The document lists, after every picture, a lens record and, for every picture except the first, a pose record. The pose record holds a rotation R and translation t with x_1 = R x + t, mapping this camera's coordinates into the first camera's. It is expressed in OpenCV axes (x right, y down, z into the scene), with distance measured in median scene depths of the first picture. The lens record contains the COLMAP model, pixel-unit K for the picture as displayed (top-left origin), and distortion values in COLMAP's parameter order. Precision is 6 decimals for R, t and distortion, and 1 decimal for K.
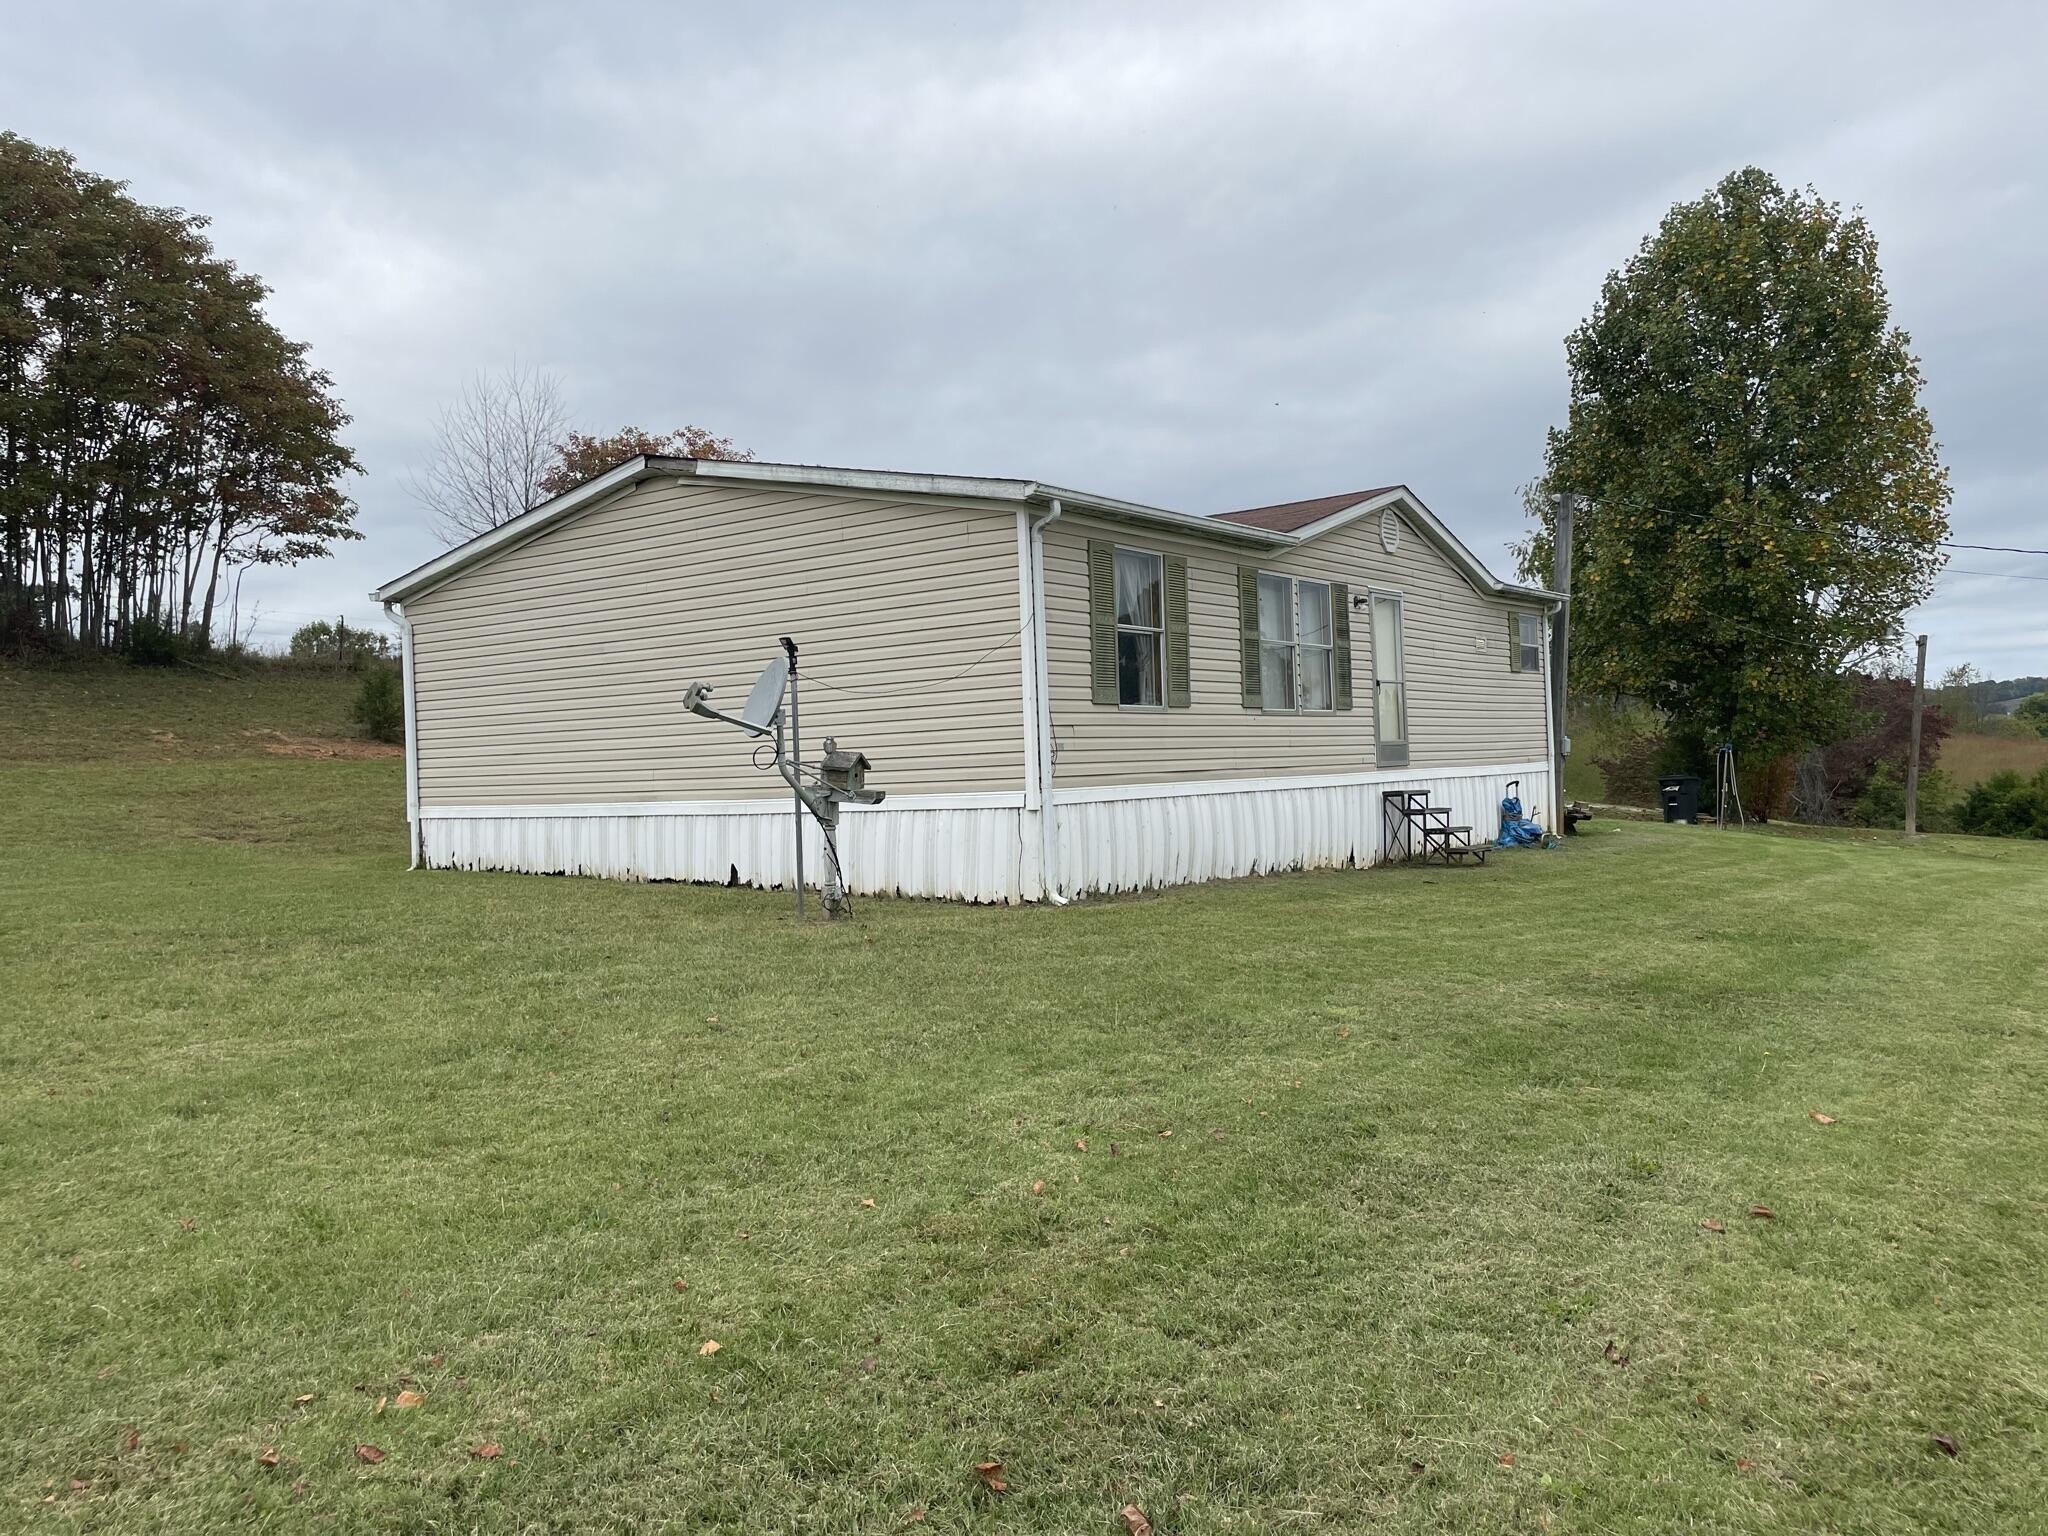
lens RADIAL K [[1541.1, 0, 1038.1], [0, 1541.1, 757.7], [0, 0, 1]] dist [0.064880, -0.096674]
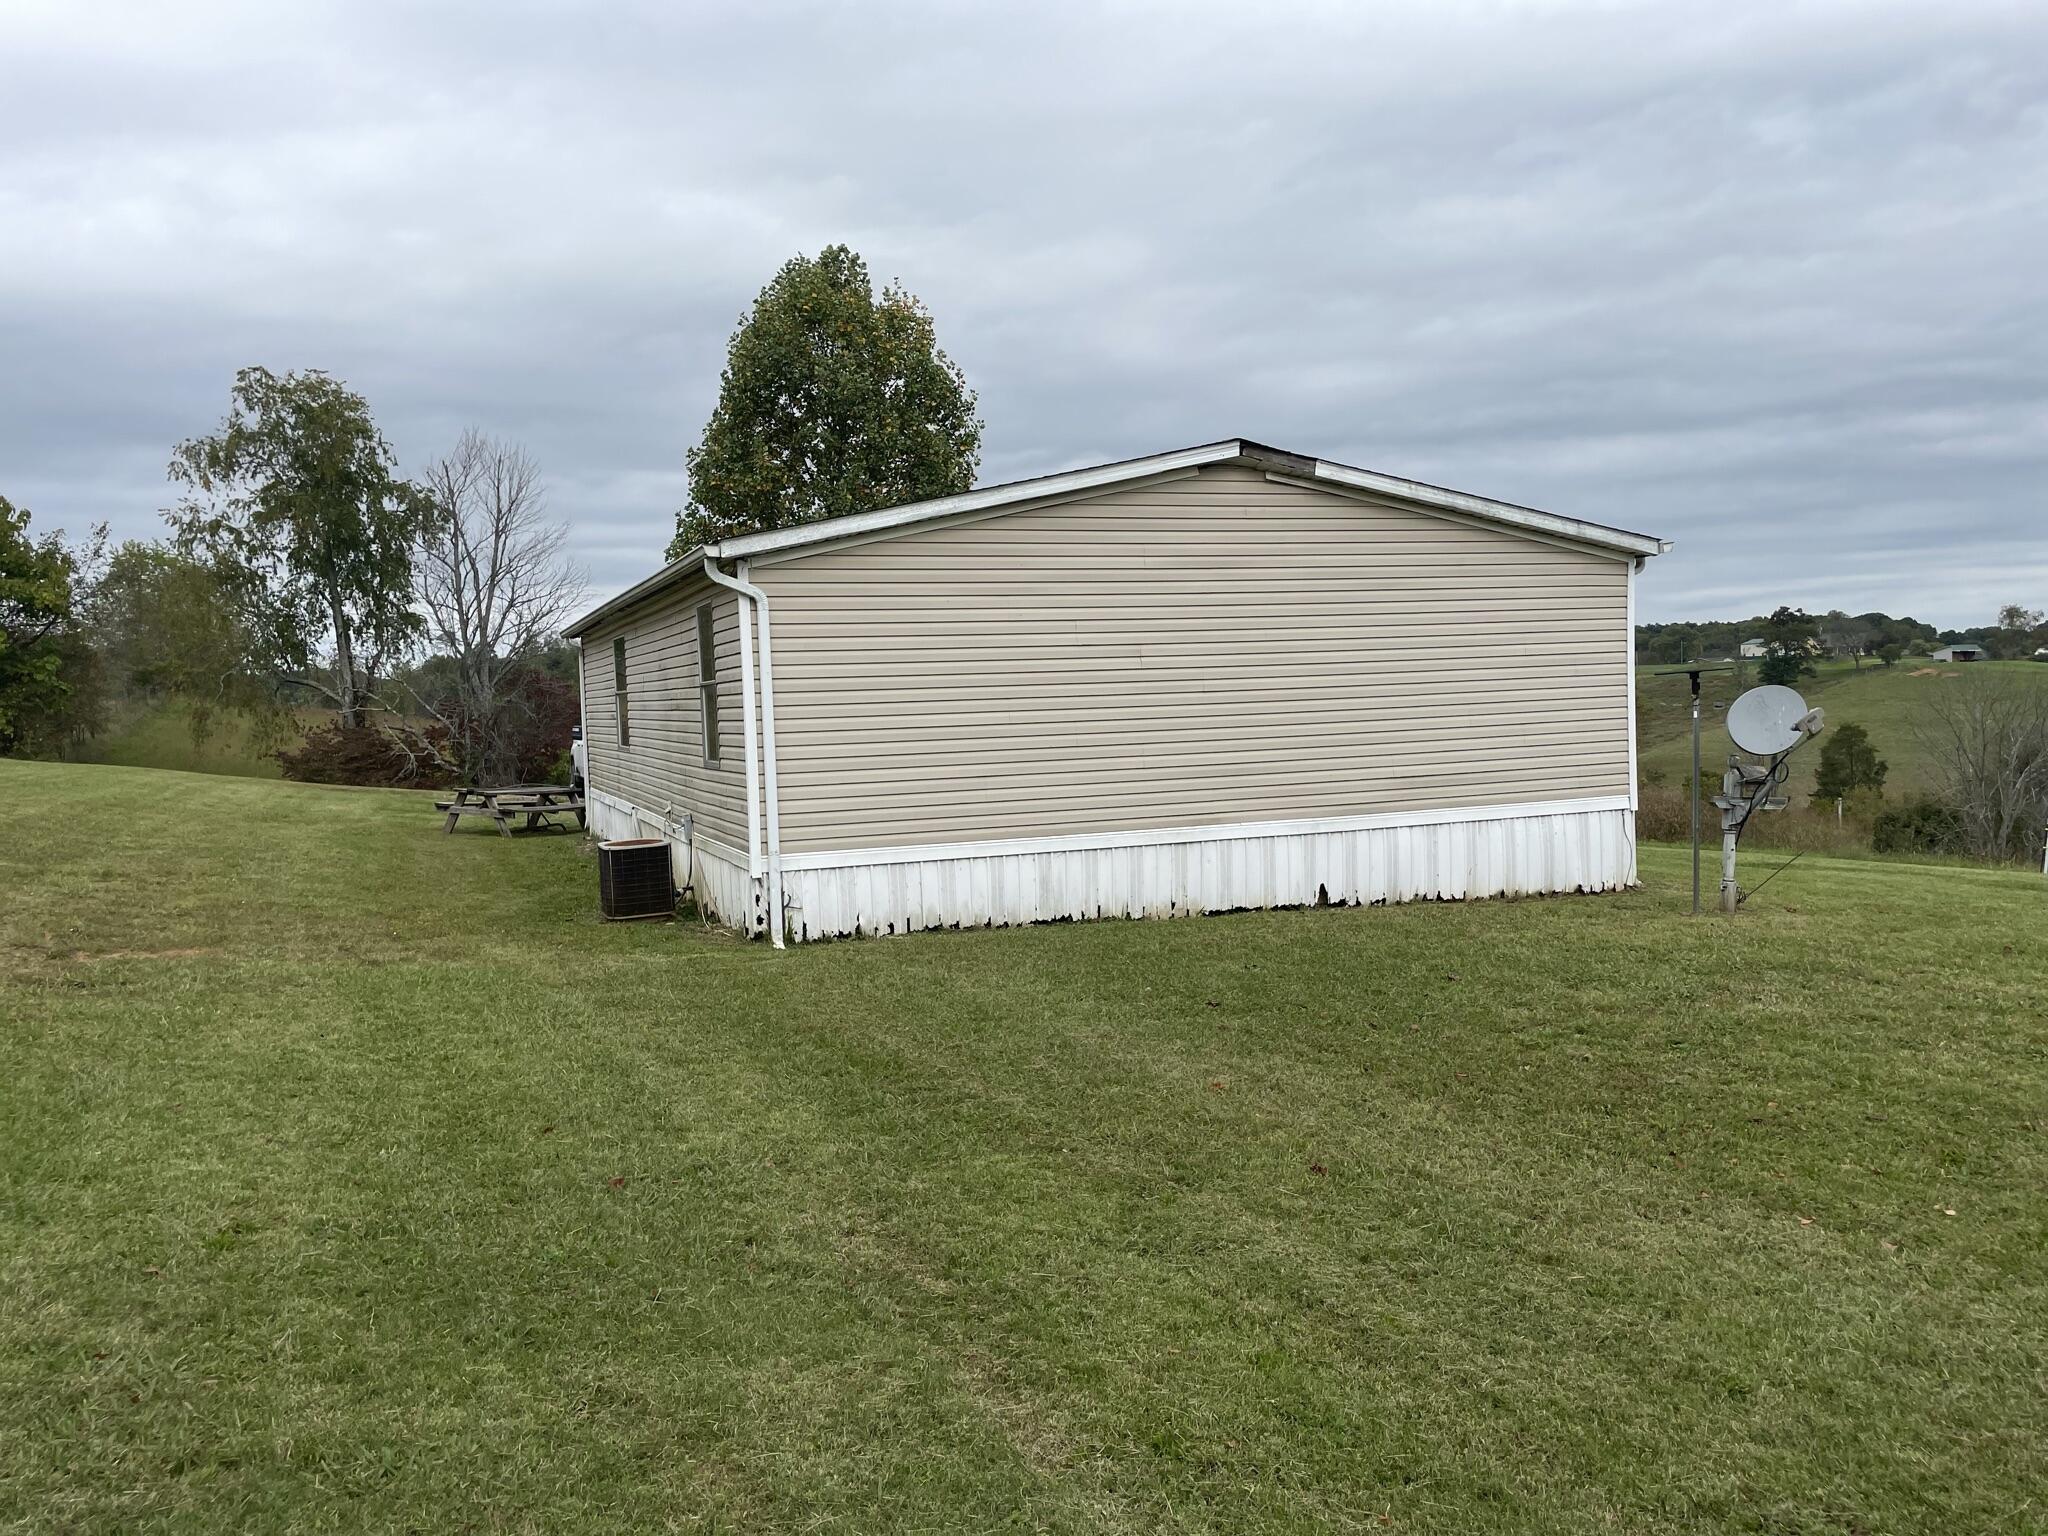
lens RADIAL K [[1541.1, 0, 1038.9], [0, 1541.1, 747.7], [0, 0, 1]] dist [0.064880, -0.096674]
pose [[0.553331, -0.008973, 0.832913, -1.029704], [0.012572, 0.999918, 0.002420, -0.019208], [-0.832866, 0.009133, 0.553399, 0.577281]]
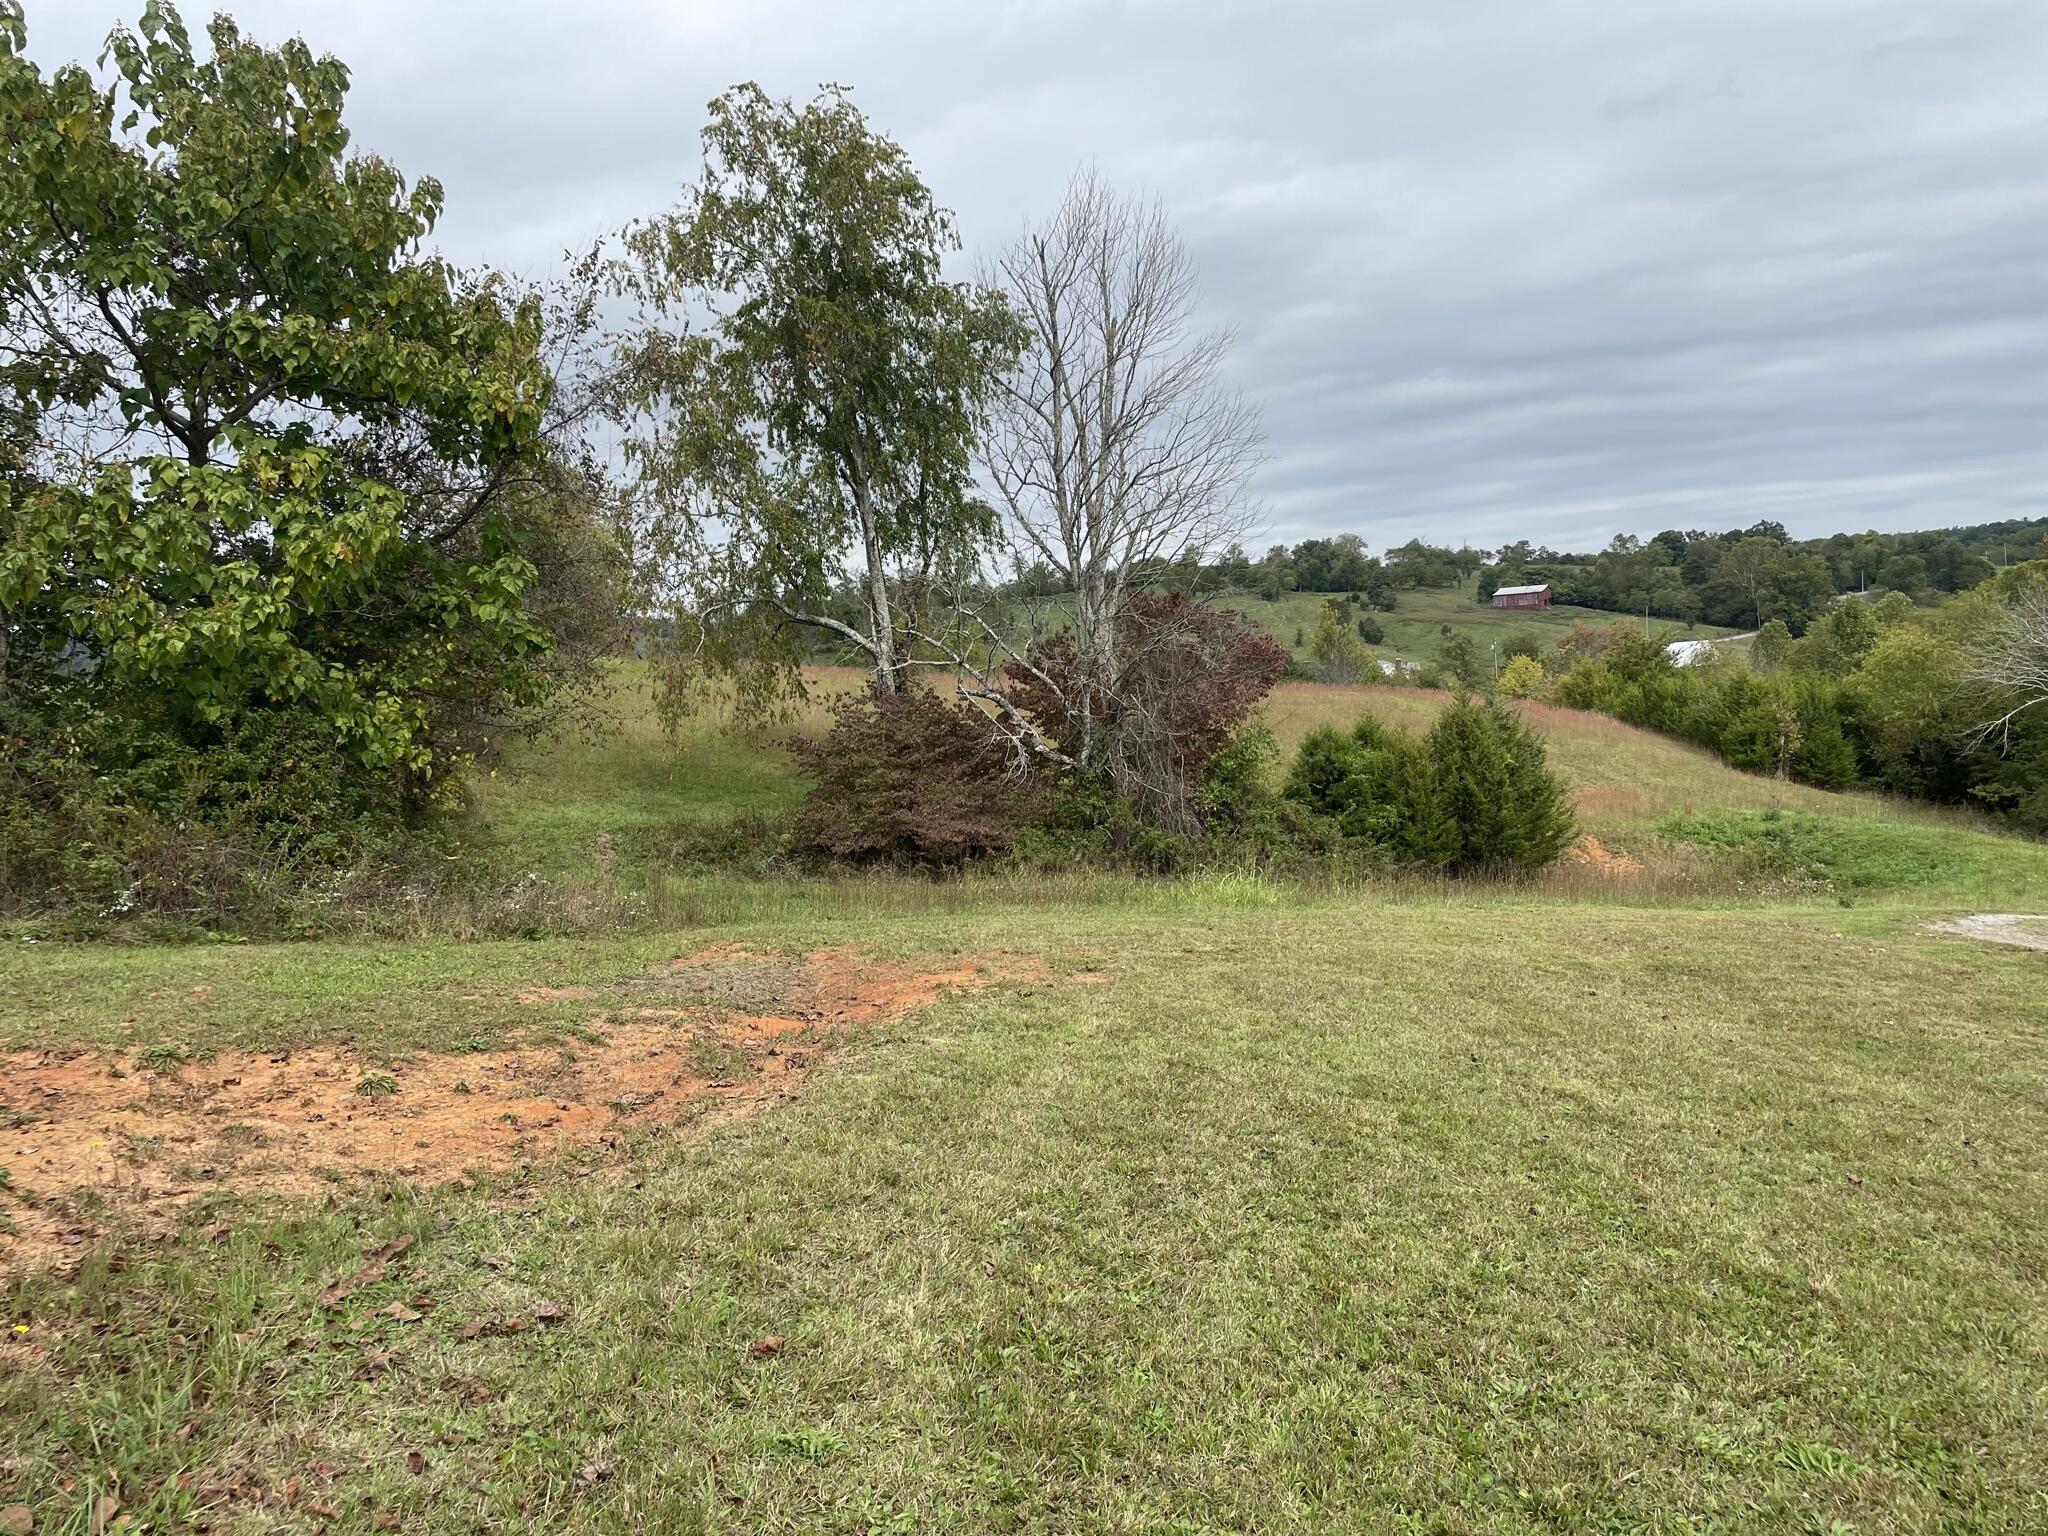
lens RADIAL K [[1541.1, 0, 1026.0], [0, 1541.1, 751.3], [0, 0, 1]] dist [0.064880, -0.096674]
pose [[0.693347, -0.054001, 0.718578, -0.901008], [0.031585, 0.998507, 0.044562, -0.032286], [-0.719911, -0.008200, 0.694018, 0.895069]]
